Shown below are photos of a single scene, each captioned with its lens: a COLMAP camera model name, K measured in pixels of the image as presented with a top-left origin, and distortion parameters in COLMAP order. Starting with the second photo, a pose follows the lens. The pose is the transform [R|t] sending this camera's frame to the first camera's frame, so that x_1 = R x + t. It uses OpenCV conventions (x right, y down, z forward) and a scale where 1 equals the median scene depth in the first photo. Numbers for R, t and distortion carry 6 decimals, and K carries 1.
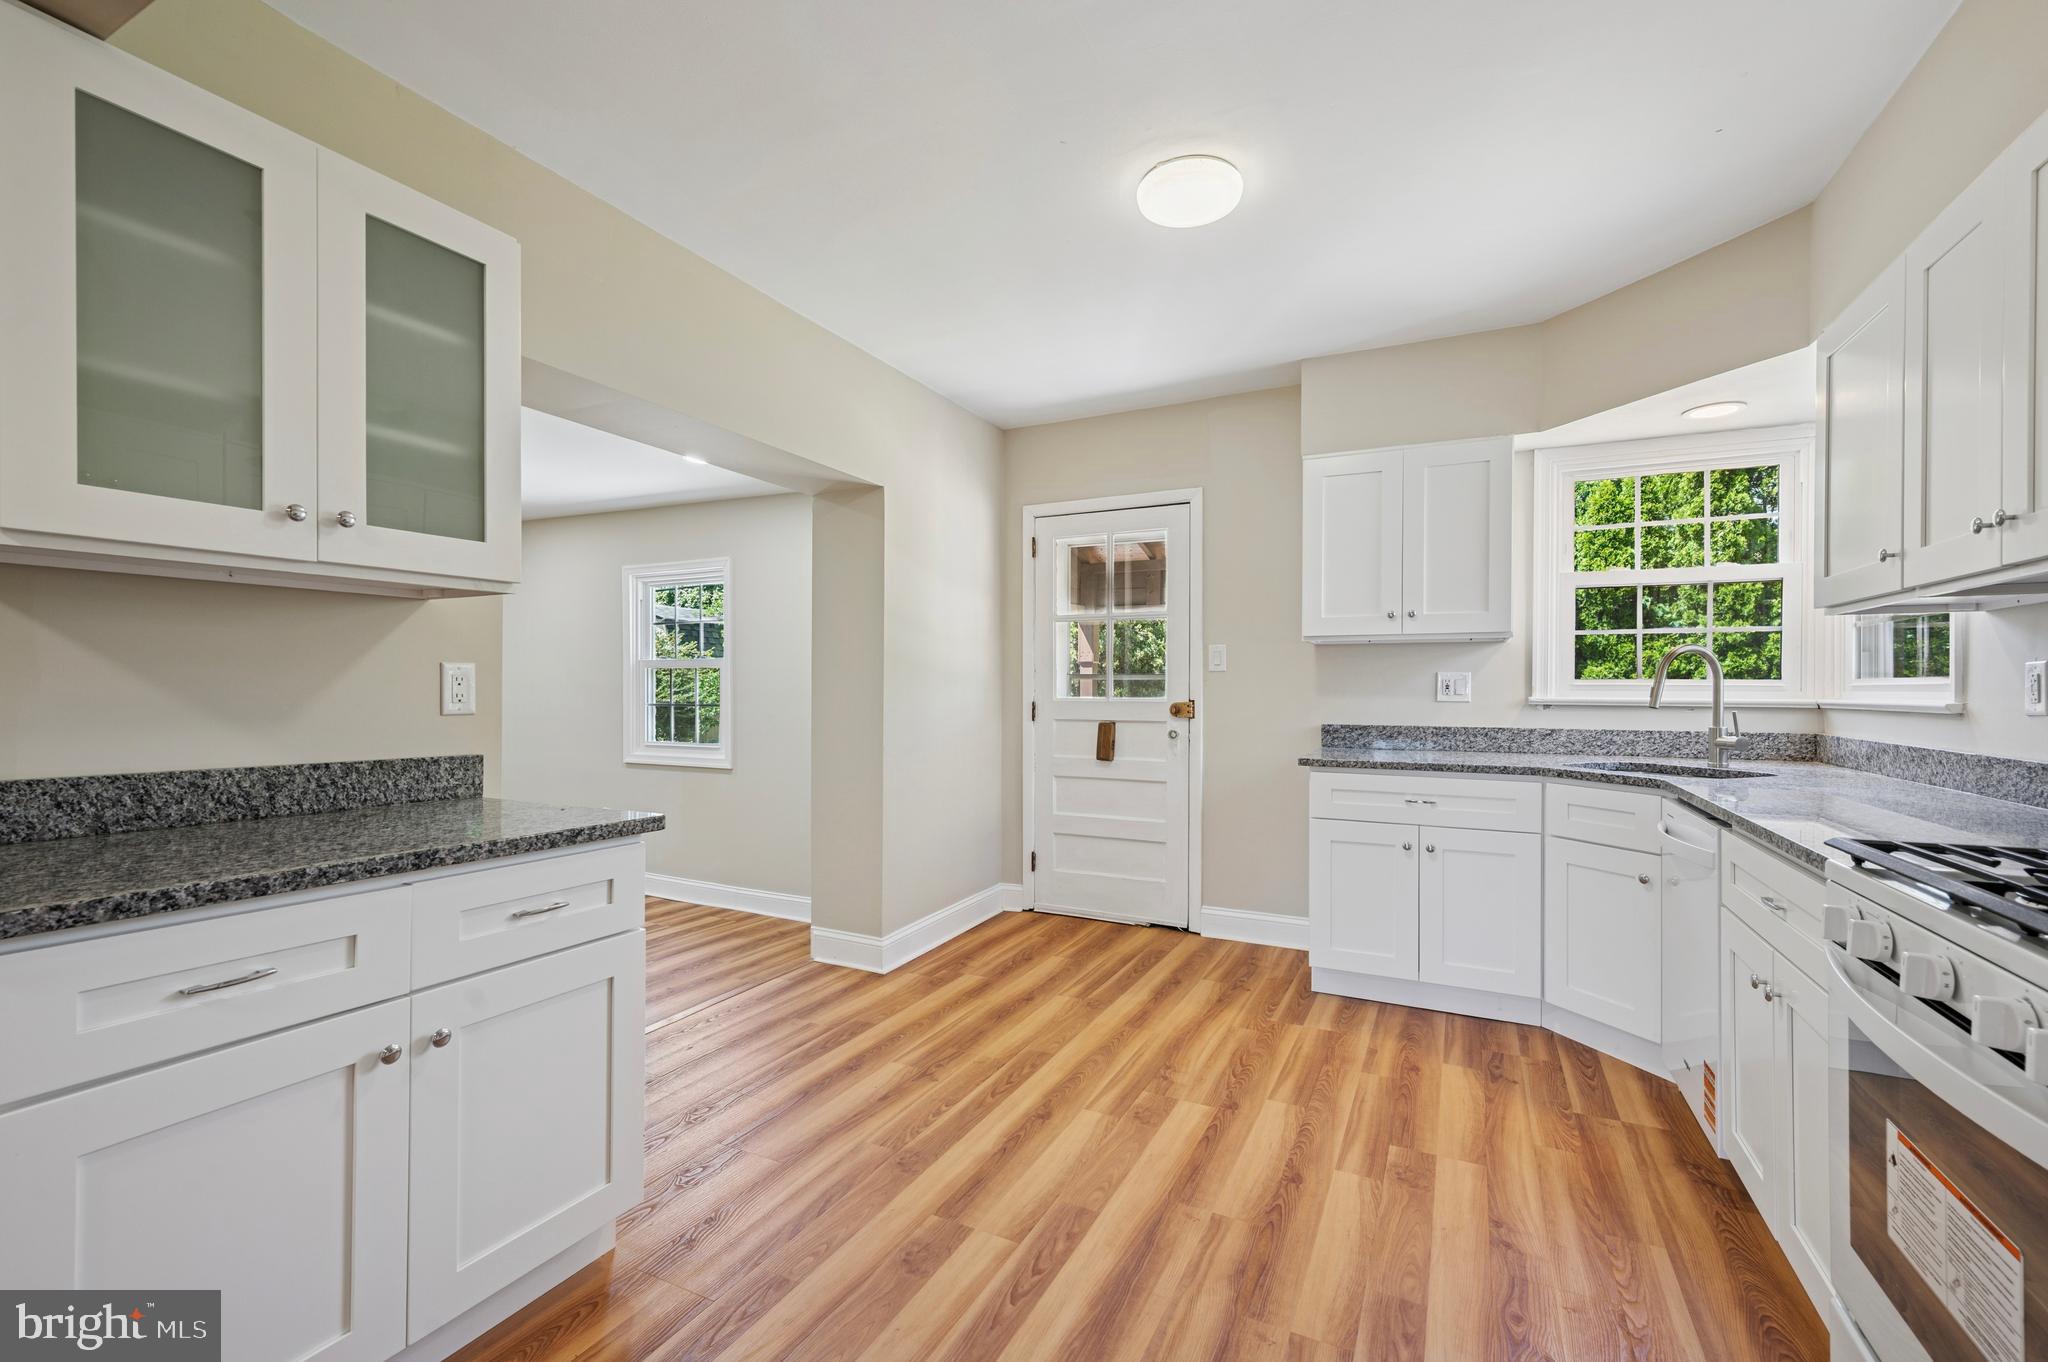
lens RADIAL K [[874.8, 0, 1019.4], [0, 874.8, 690.8], [0, 0, 1]] dist [-0.001012, 0.000714]
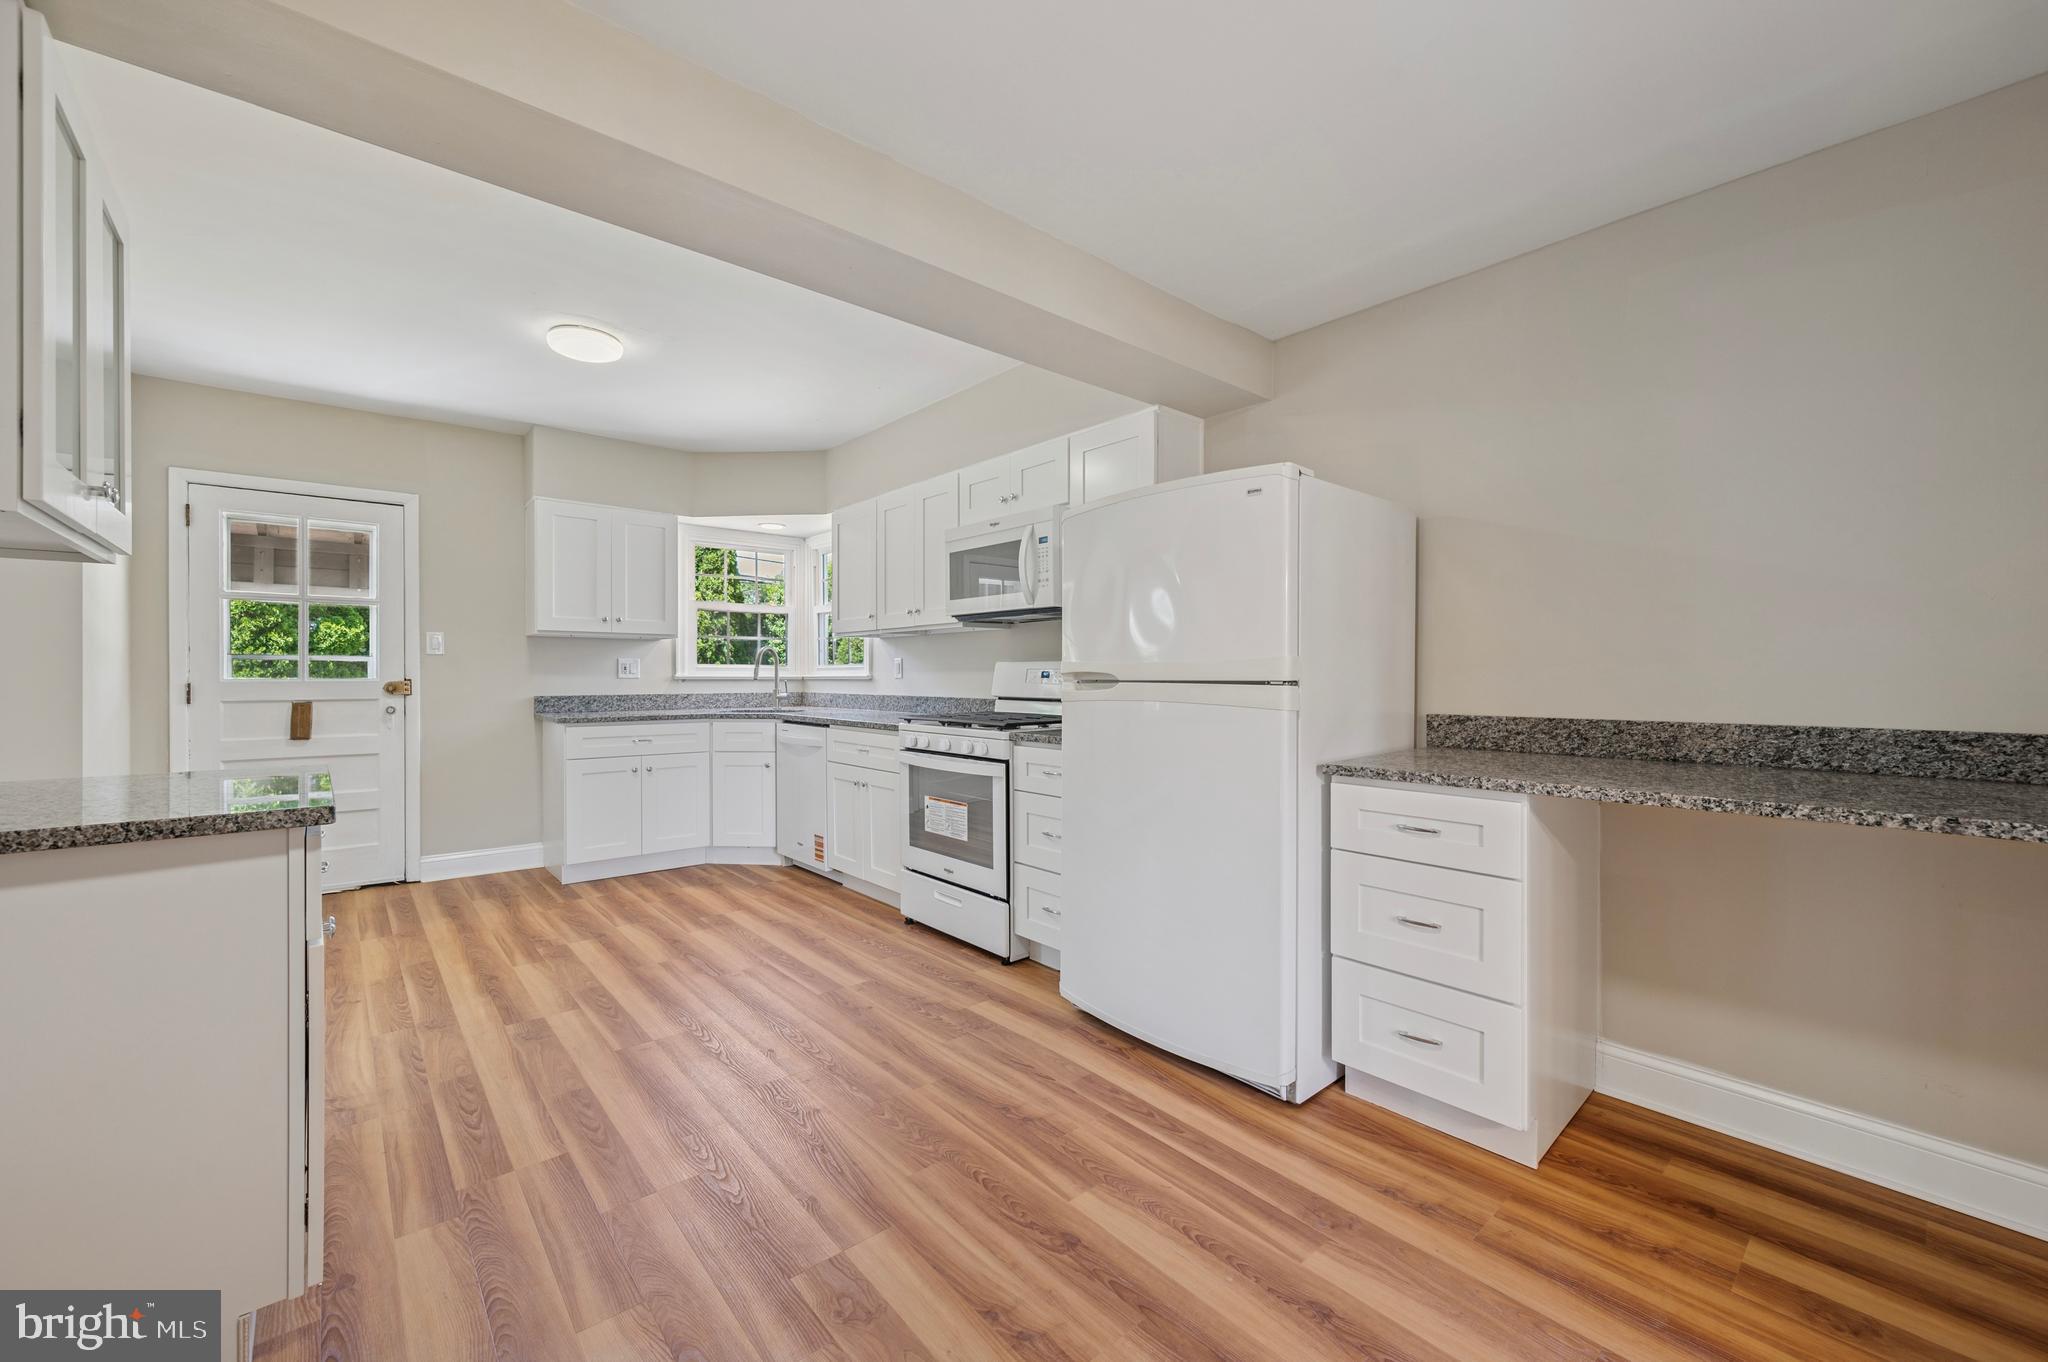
lens RADIAL K [[815.9, 0, 1019.0], [0, 815.9, 680.6], [0, 0, 1]] dist [0.002257, -0.000658]
pose [[0.387969, -0.007044, 0.921646, -0.679490], [0.006374, 0.999967, 0.004959, 0.017299], [-0.921650, 0.003951, 0.388001, -0.208745]]
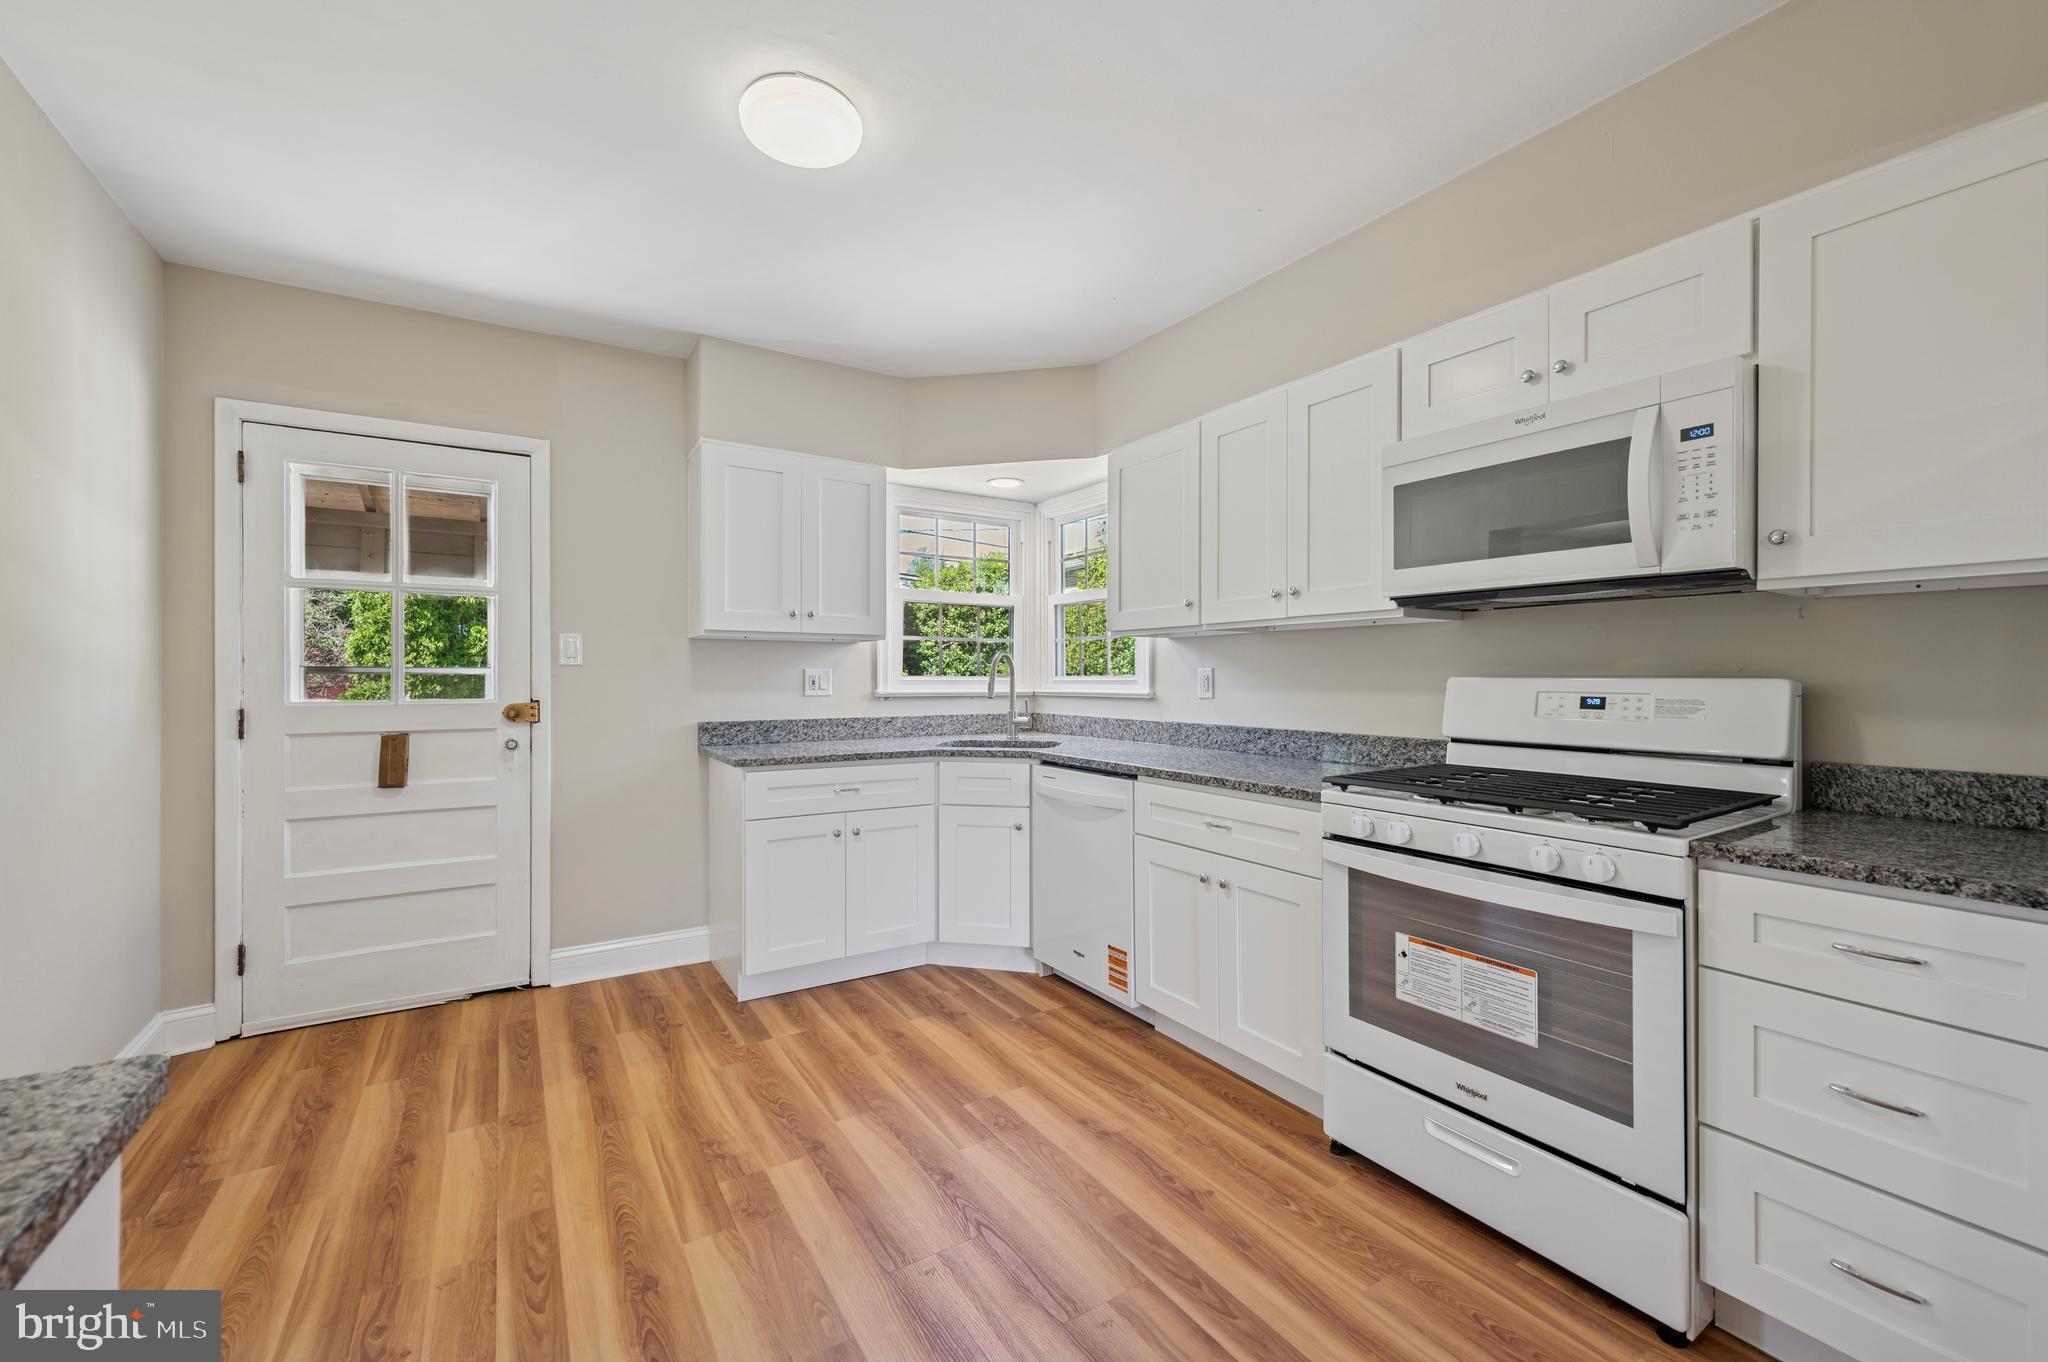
lens RADIAL K [[815.9, 0, 1020.0], [0, 815.9, 680.7], [0, 0, 1]] dist [0.002257, -0.000658]
pose [[0.511999, -0.004523, 0.858974, -0.319951], [0.005595, 0.999982, 0.001930, -0.009327], [-0.858968, 0.003818, 0.512015, 0.323300]]
